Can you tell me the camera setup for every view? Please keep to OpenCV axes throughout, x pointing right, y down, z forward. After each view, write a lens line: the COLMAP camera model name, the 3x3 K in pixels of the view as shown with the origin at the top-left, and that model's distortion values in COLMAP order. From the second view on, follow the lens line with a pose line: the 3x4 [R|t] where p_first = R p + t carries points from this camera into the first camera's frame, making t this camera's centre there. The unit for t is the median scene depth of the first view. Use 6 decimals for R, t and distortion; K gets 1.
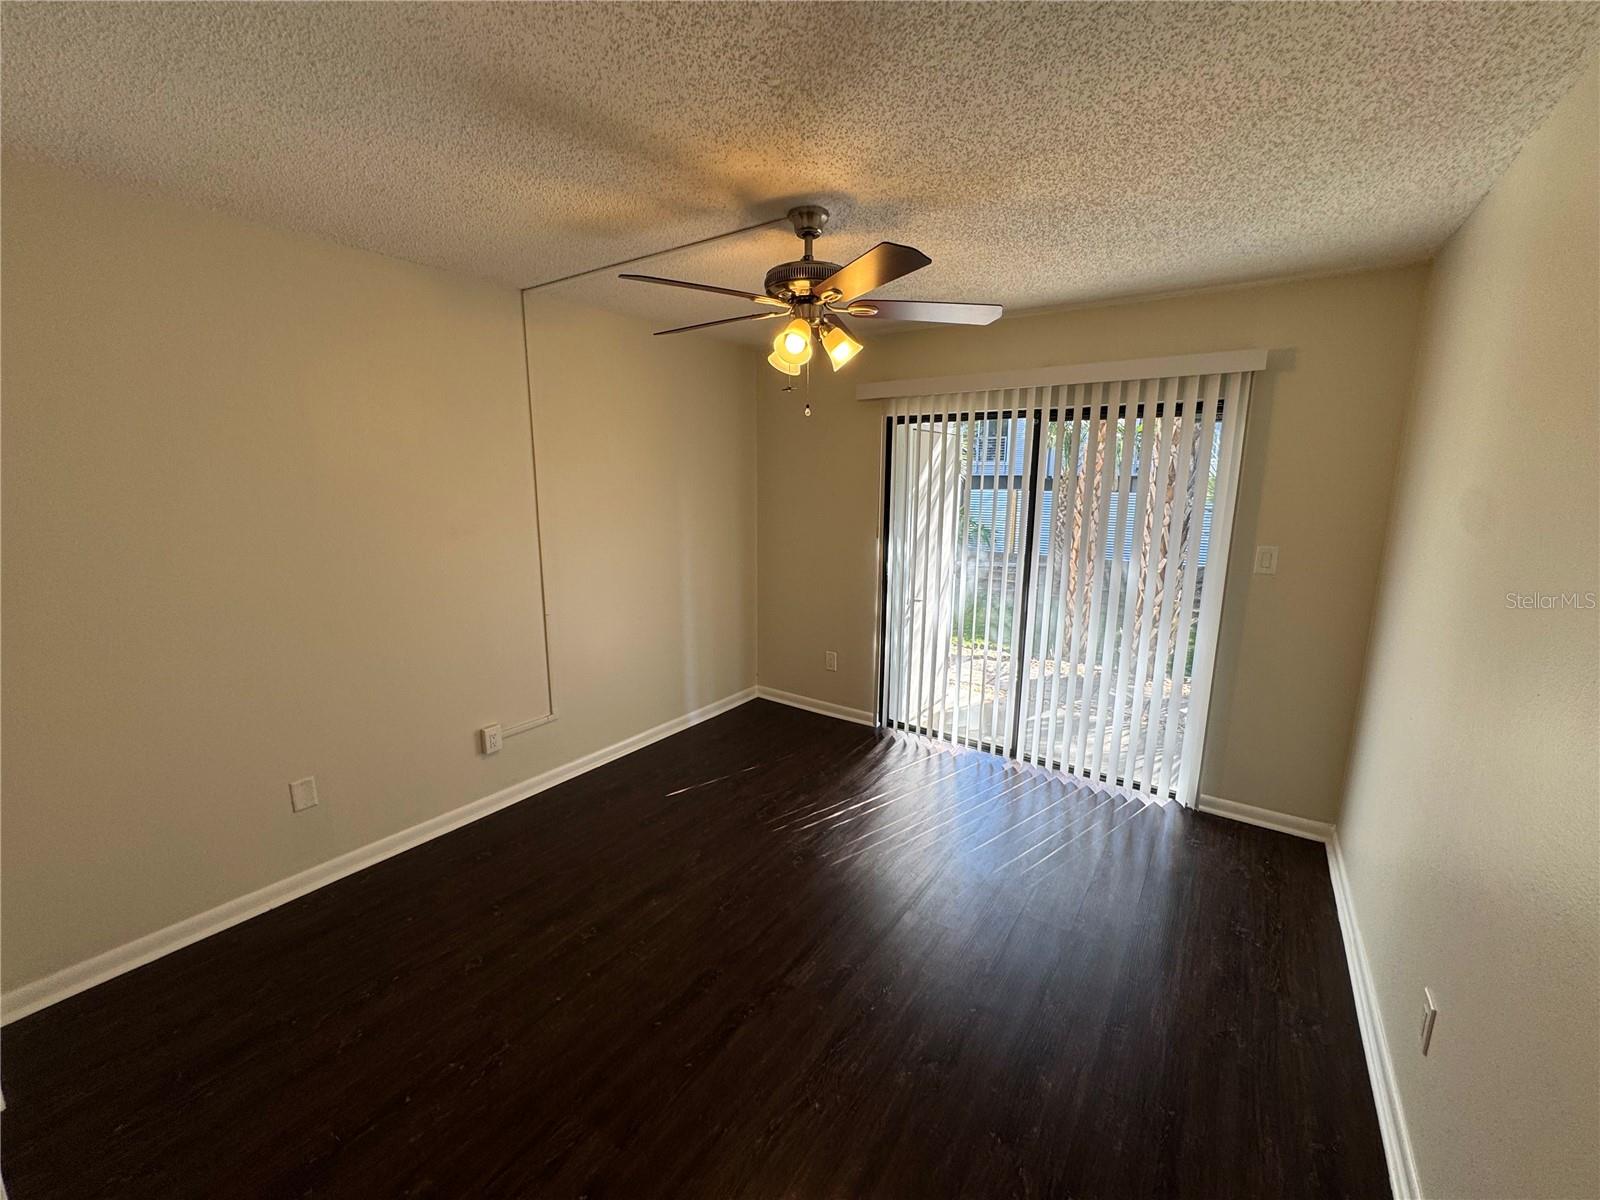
lens RADIAL K [[641.5, 0, 800.0], [0, 641.5, 600.0], [0, 0, 1]] dist [0.001434, 0.000032]
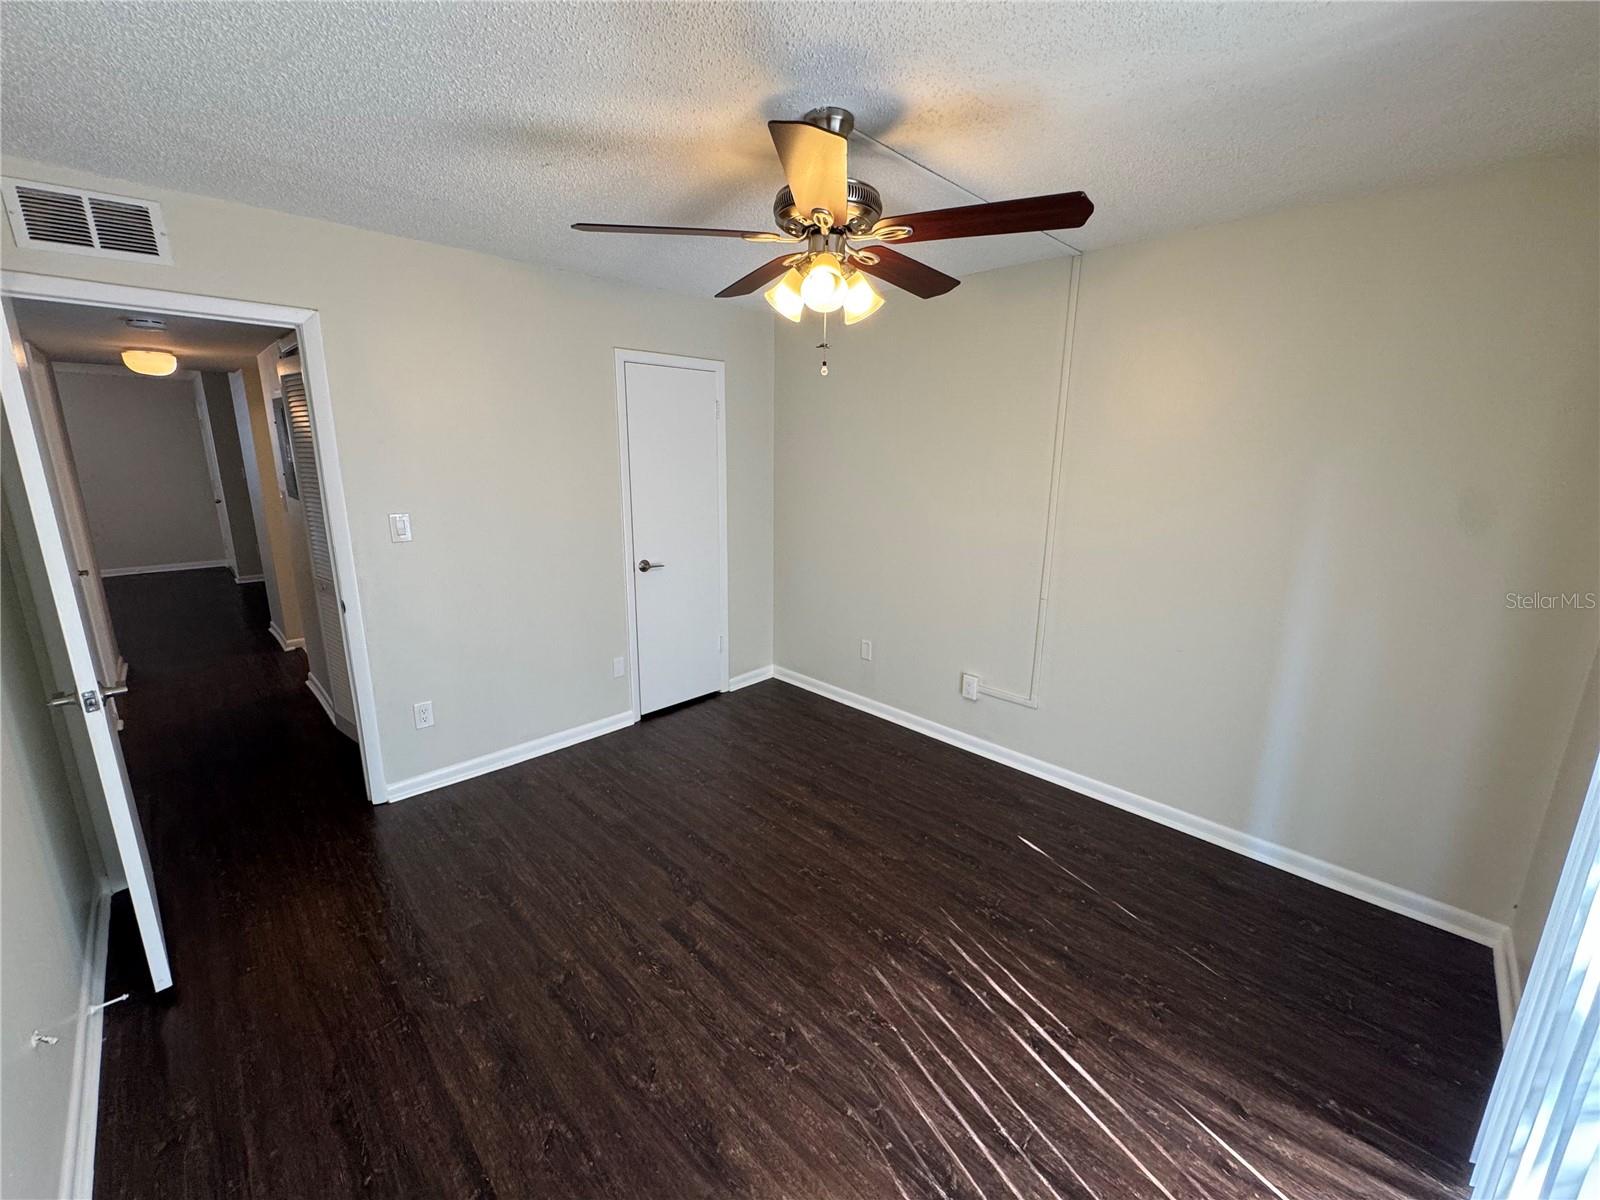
lens RADIAL K [[641.5, 0, 800.0], [0, 641.5, 600.0], [0, 0, 1]] dist [0.001434, 0.000032]
pose [[-0.173968, 0.221591, -0.959496, 0.630460], [-0.199308, 0.946265, 0.254672, -0.157272], [0.964371, 0.235540, -0.120455, 0.821515]]
